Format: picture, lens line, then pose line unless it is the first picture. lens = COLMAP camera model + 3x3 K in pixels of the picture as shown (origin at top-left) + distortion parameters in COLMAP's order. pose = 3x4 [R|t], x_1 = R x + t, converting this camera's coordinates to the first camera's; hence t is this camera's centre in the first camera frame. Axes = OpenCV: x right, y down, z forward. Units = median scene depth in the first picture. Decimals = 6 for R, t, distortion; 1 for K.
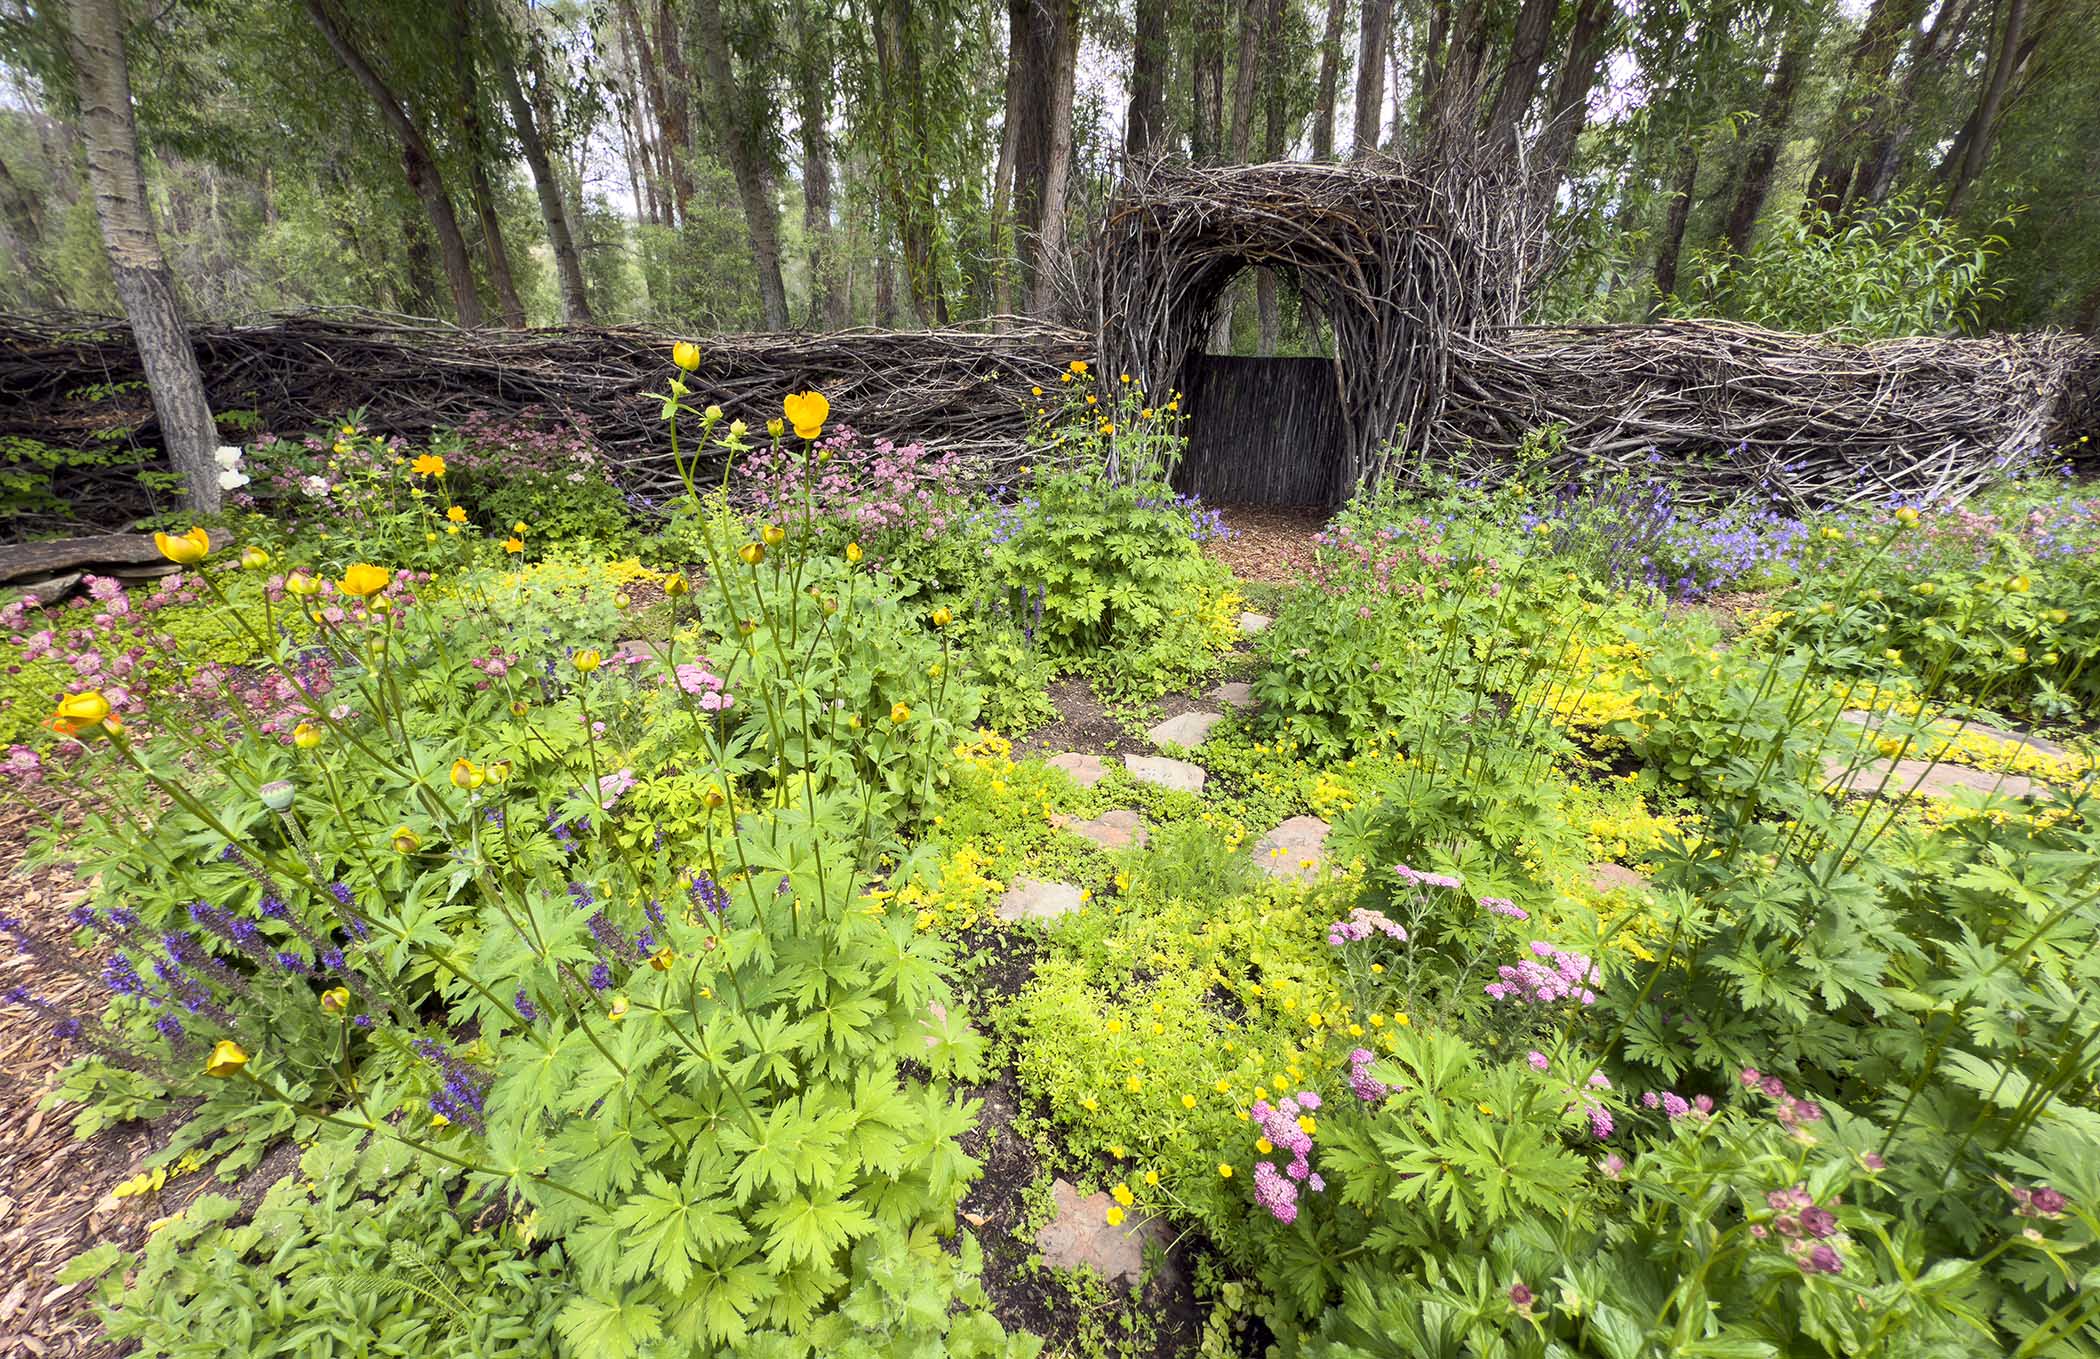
lens RADIAL K [[720.3, 0, 1048.1], [0, 720.3, 684.3], [0, 0, 1]] dist [0.000677, 0.000050]
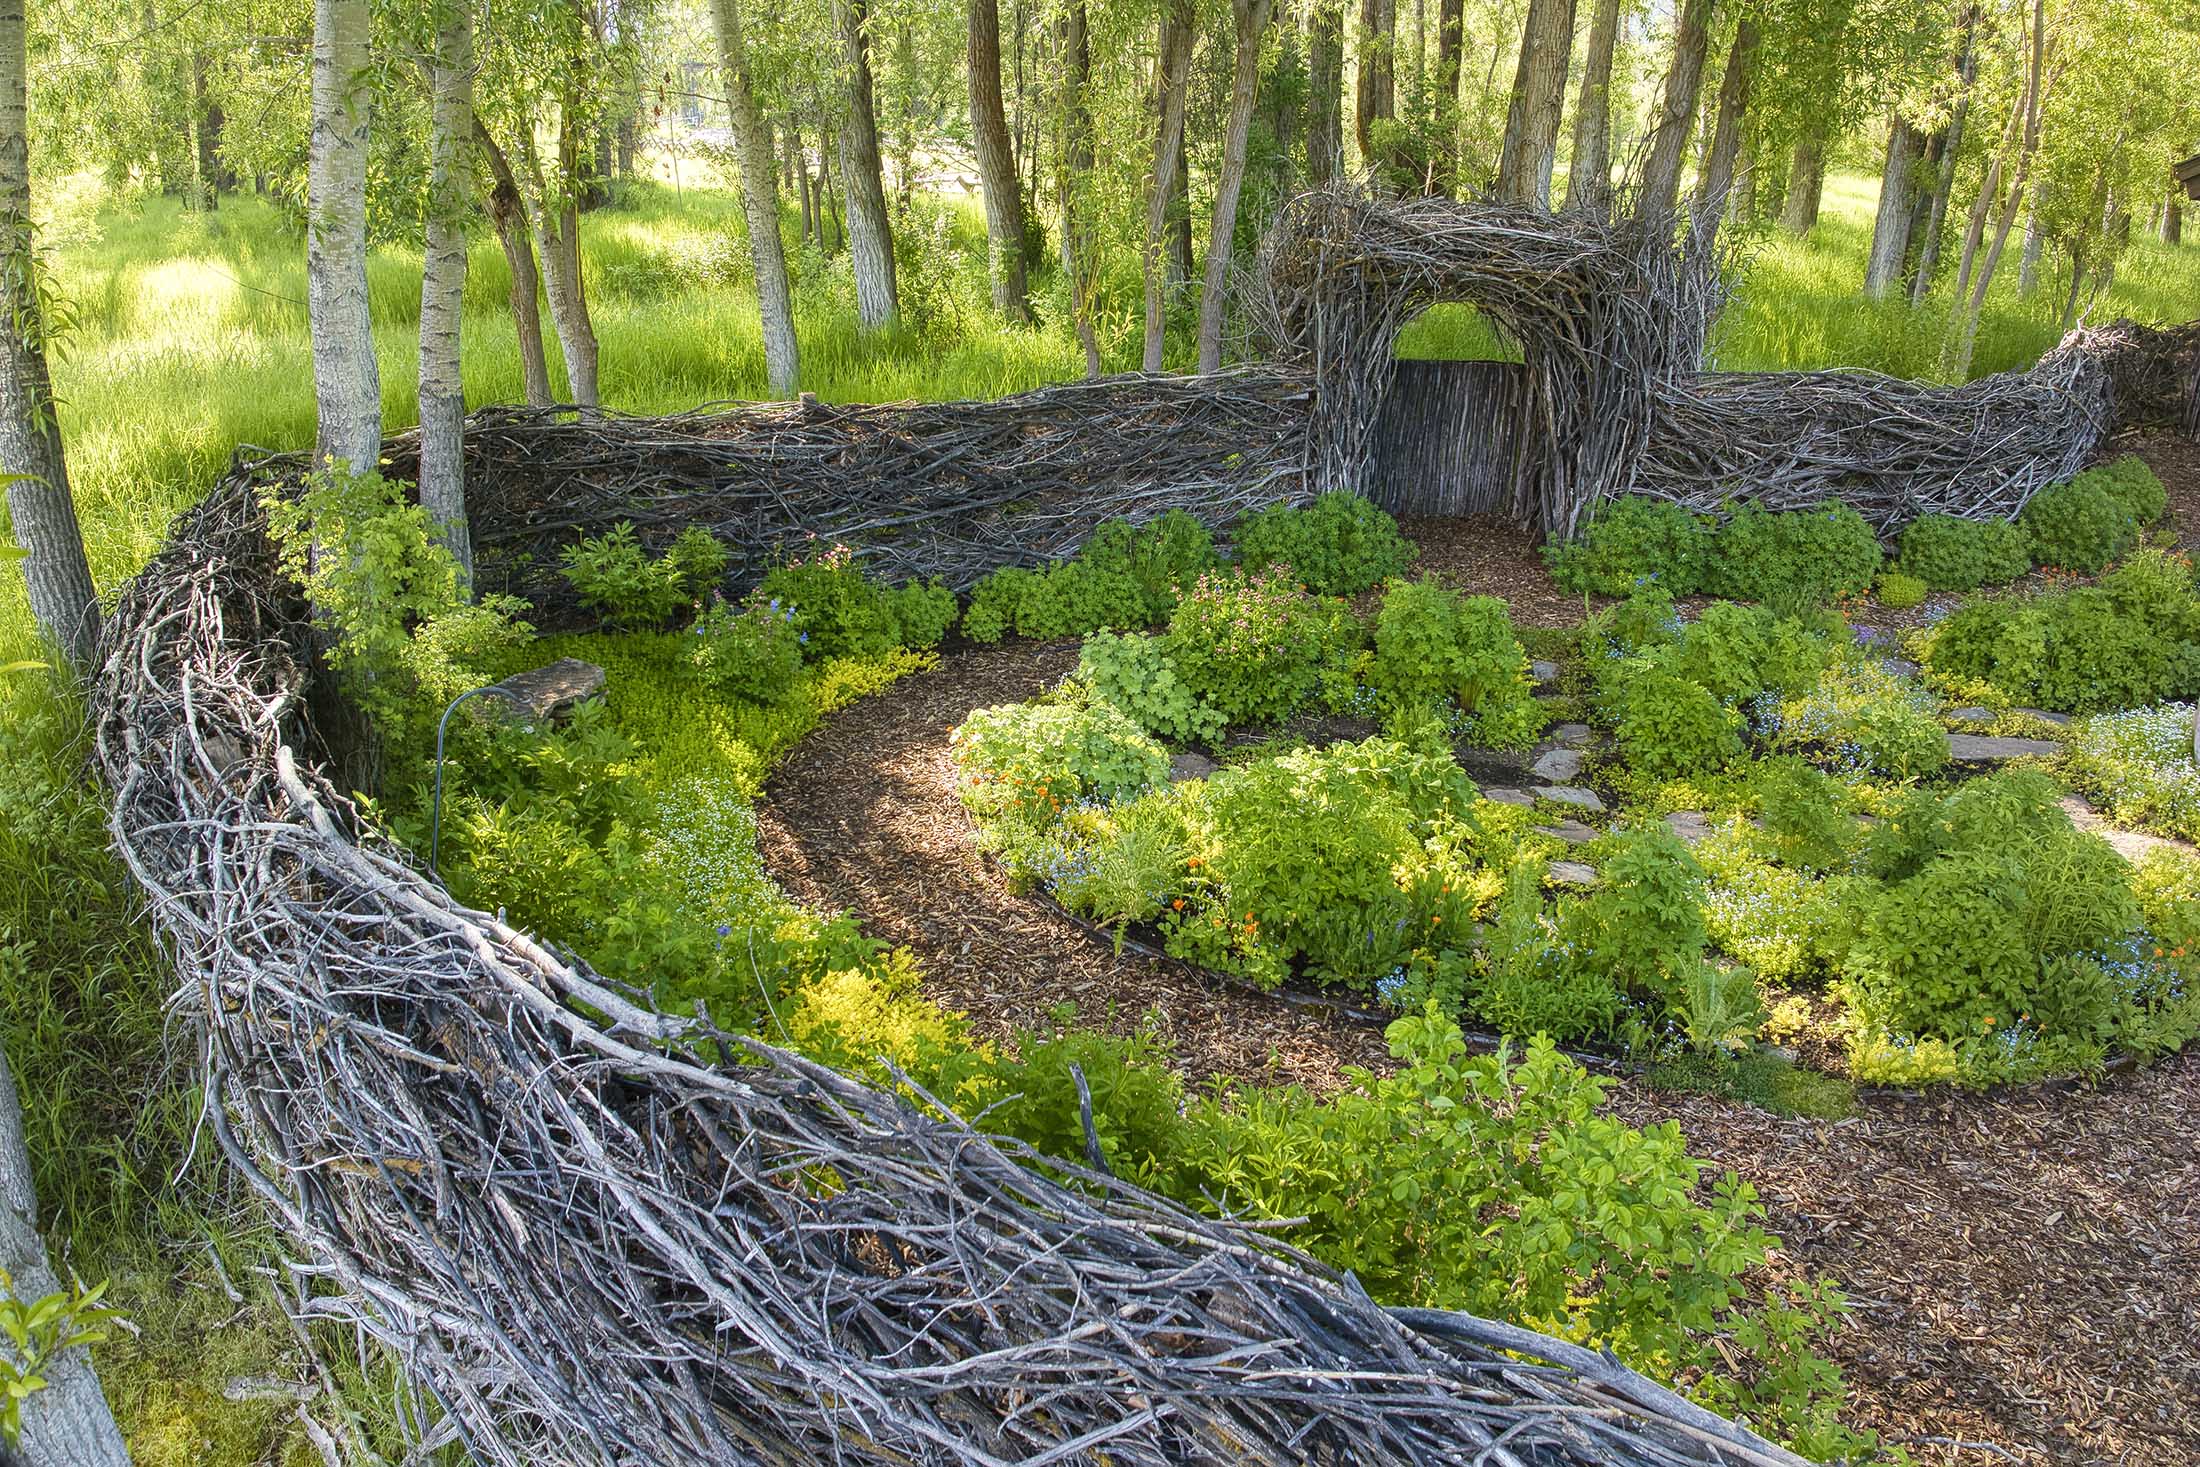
lens RADIAL K [[1526.8, 0, 1100.6], [0, 1526.8, 731.6], [0, 0, 1]] dist [-0.002599, -0.000926]
pose [[0.953940, -0.099393, 0.283053, -0.916140], [0.105442, 0.994406, -0.006178, -0.043021], [-0.280856, 0.035740, 0.959084, -0.921265]]
